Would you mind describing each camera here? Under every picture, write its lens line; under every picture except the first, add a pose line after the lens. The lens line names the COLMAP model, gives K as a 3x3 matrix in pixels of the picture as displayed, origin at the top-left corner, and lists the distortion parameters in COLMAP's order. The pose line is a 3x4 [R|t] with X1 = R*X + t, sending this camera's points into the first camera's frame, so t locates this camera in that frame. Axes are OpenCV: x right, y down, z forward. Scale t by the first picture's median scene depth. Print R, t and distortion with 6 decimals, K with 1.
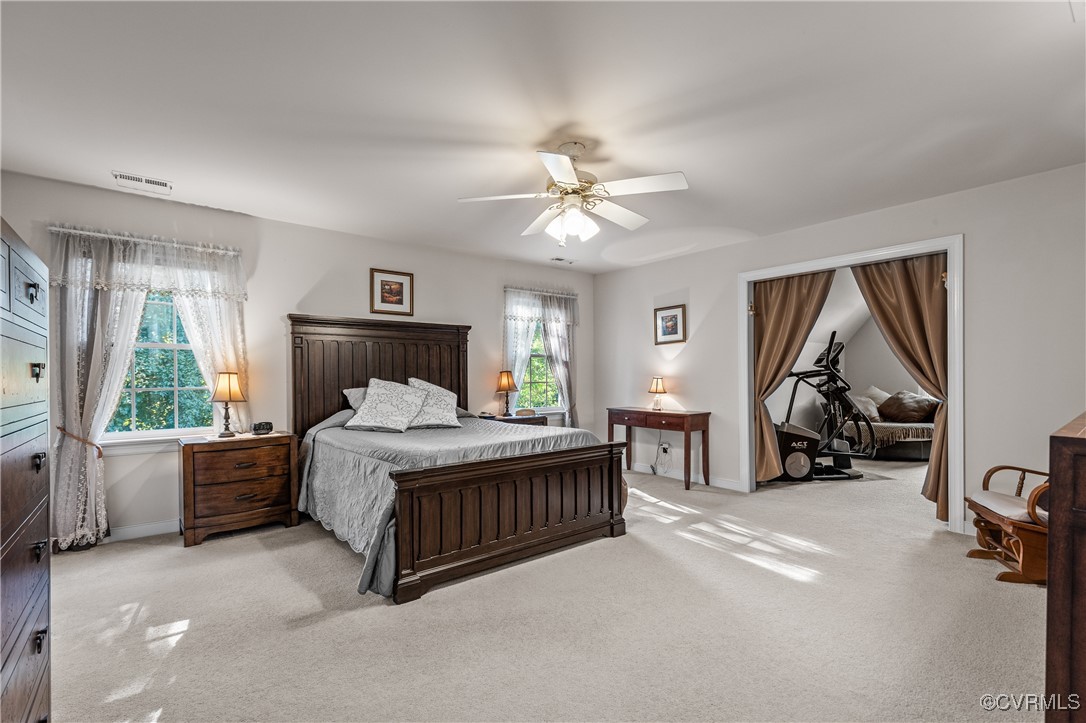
lens RADIAL K [[498.0, 0, 550.5], [0, 498.0, 372.7], [0, 0, 1]] dist [0.005848, -0.001870]
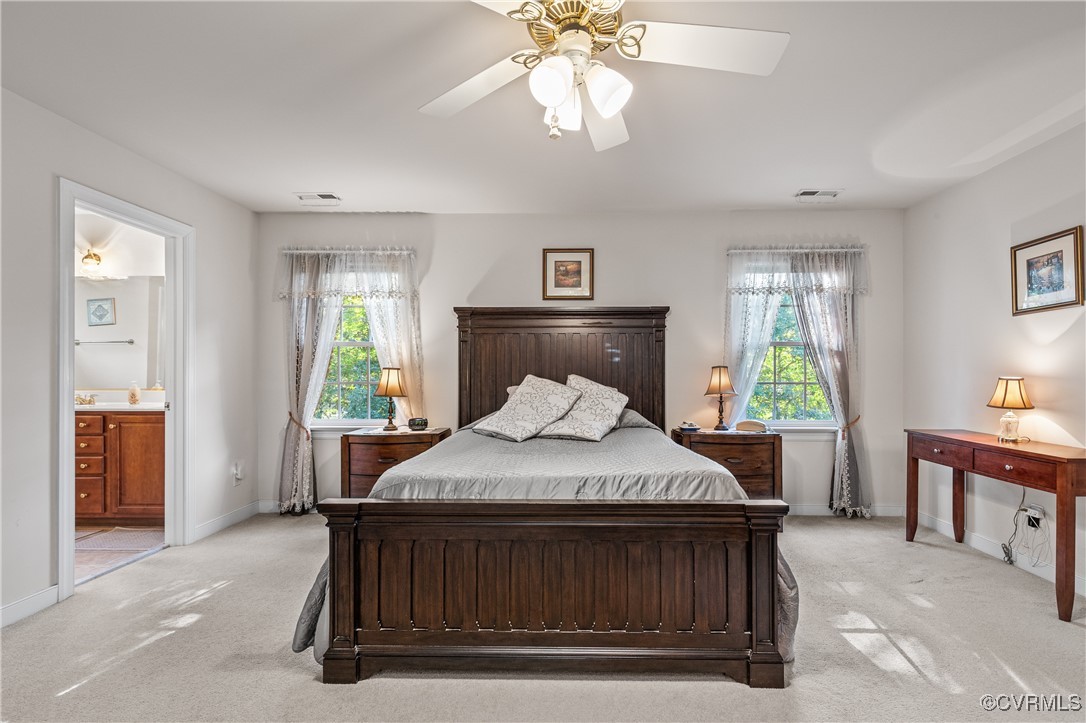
lens RADIAL K [[498.0, 0, 565.5], [0, 498.0, 369.8], [0, 0, 1]] dist [0.005848, -0.001870]
pose [[0.758863, 0.001035, -0.651250, 0.221532], [-0.001118, 0.999999, 0.000287, 0.001969], [0.651249, 0.000510, 0.758864, 0.336997]]
